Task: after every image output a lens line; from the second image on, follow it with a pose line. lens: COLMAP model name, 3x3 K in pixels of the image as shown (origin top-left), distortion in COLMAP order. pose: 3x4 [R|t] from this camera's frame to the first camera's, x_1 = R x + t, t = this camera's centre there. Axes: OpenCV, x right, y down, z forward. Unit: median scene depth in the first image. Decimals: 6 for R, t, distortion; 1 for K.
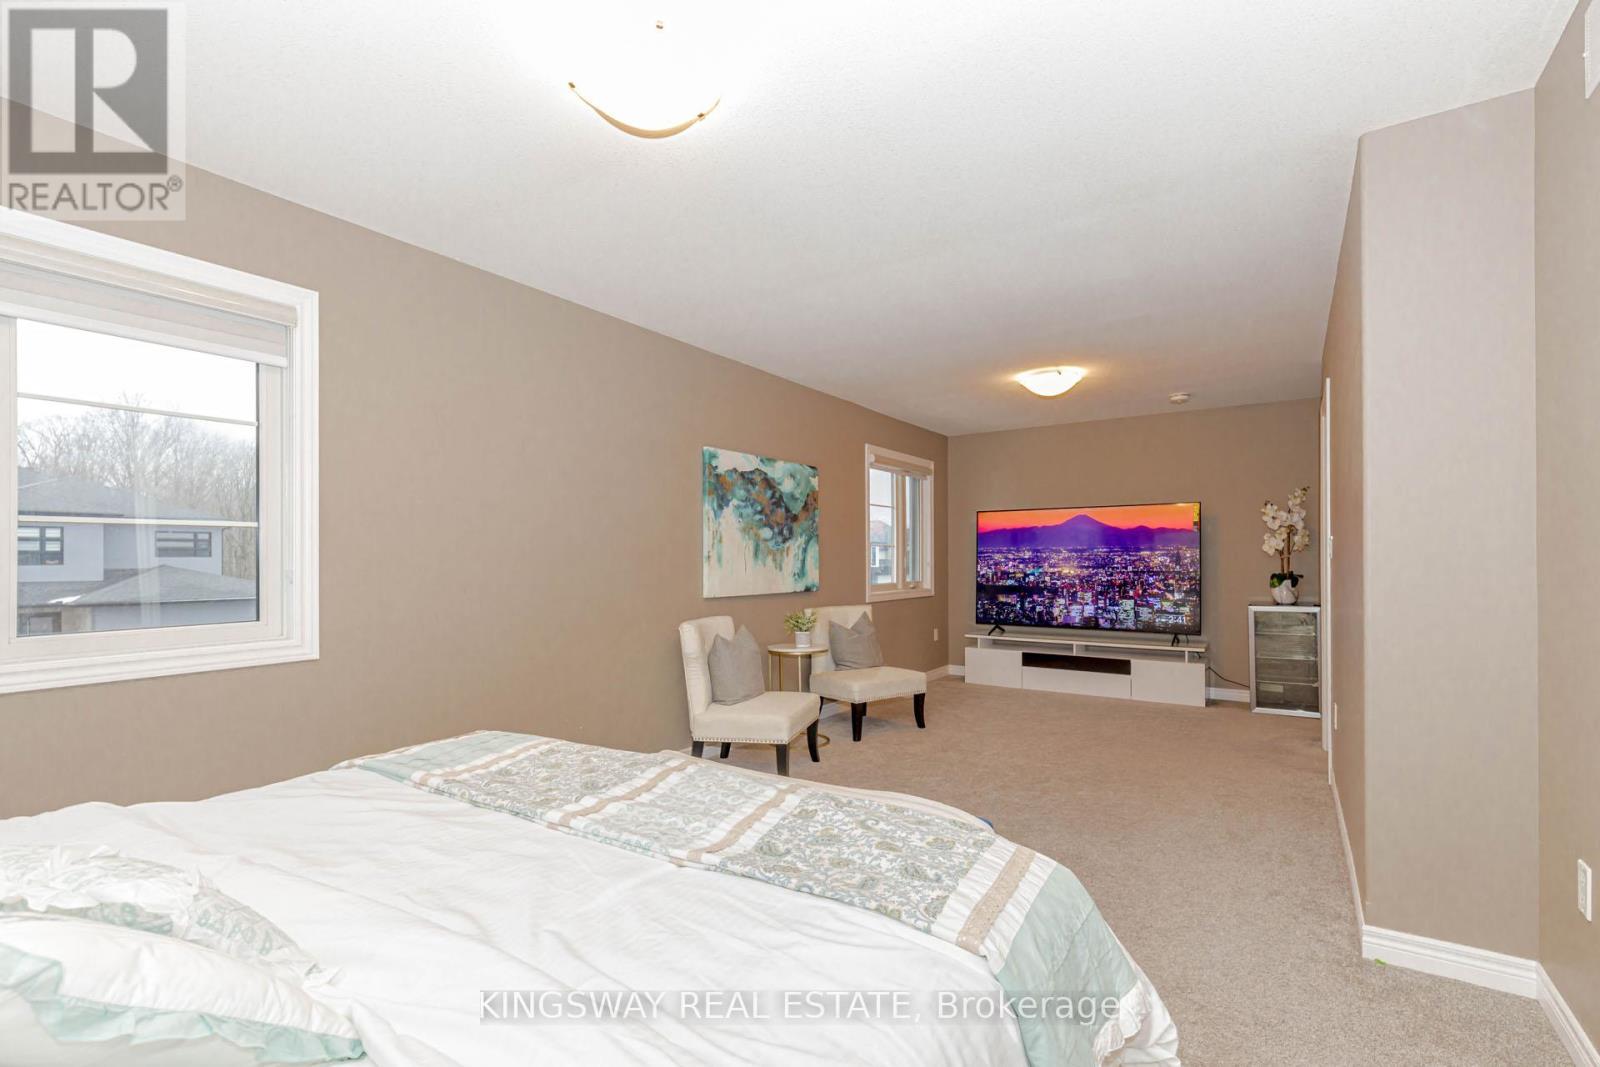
lens RADIAL K [[718.7, 0, 809.5], [0, 718.7, 544.4], [0, 0, 1]] dist [0.005492, 0.000106]
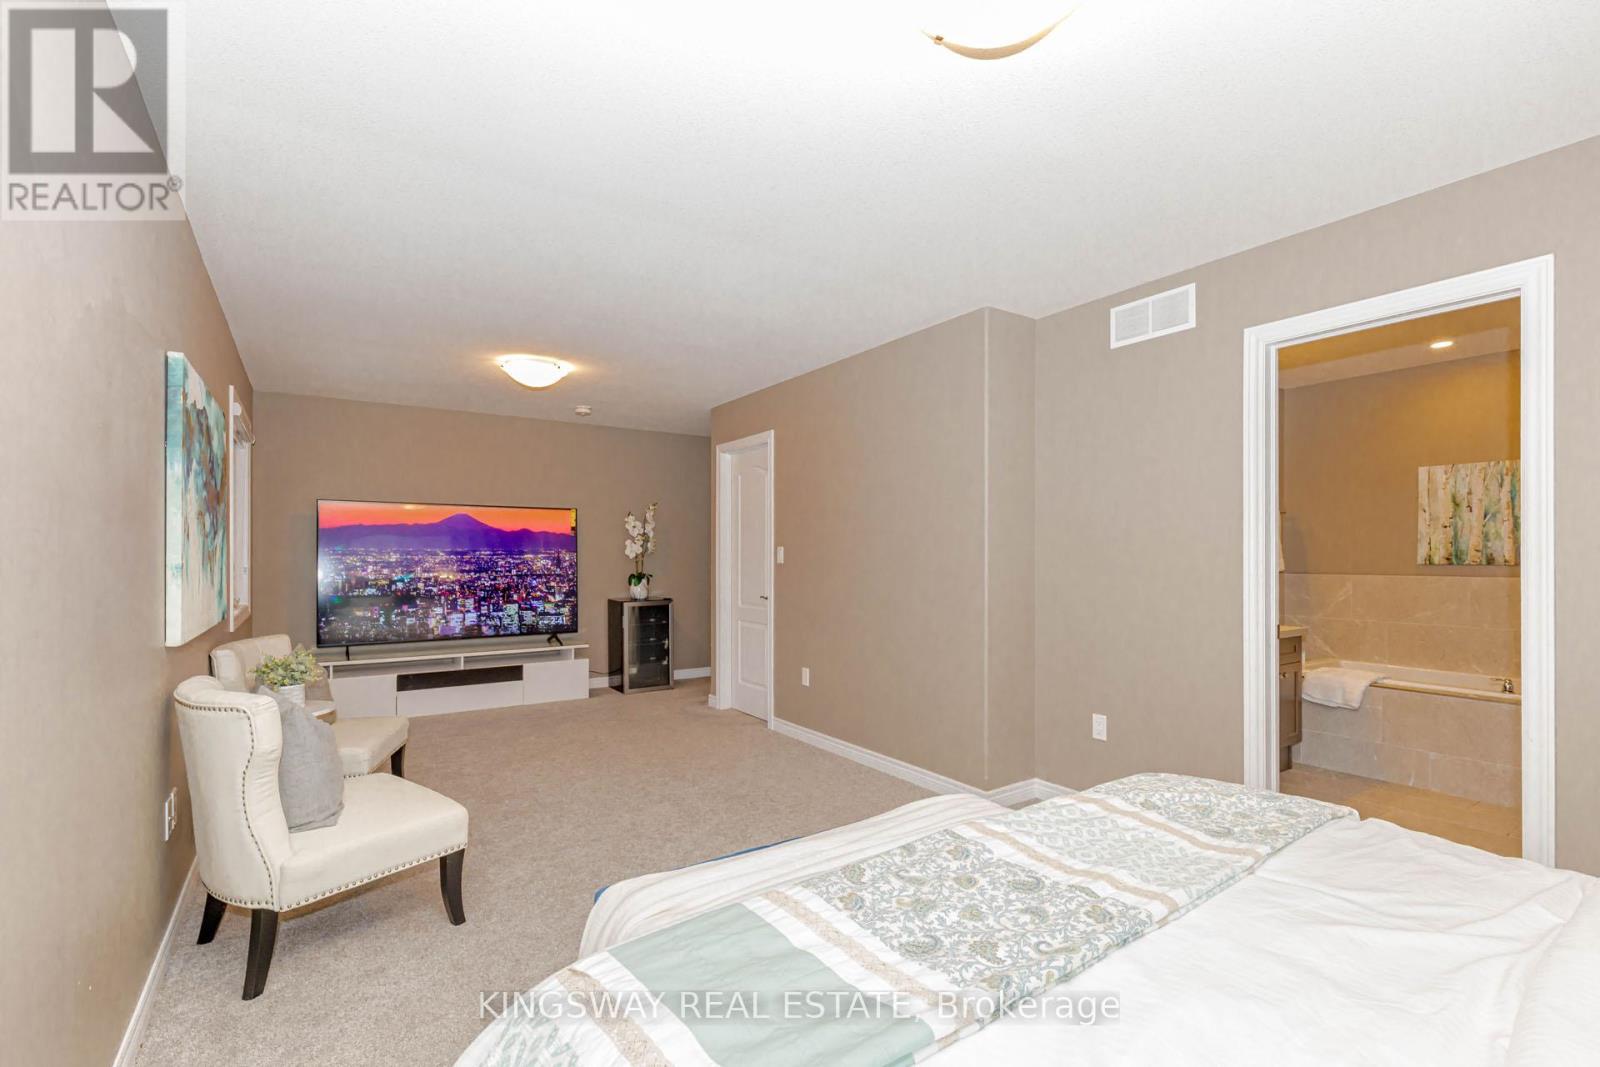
lens RADIAL K [[718.7, 0, 804.5], [0, 718.7, 548.7], [0, 0, 1]] dist [0.005492, 0.000106]
pose [[0.380928, 0.010970, 0.924539, -0.305823], [-0.020612, 0.999782, -0.003370, -0.002852], [-0.924375, -0.017773, 0.381071, 0.262046]]
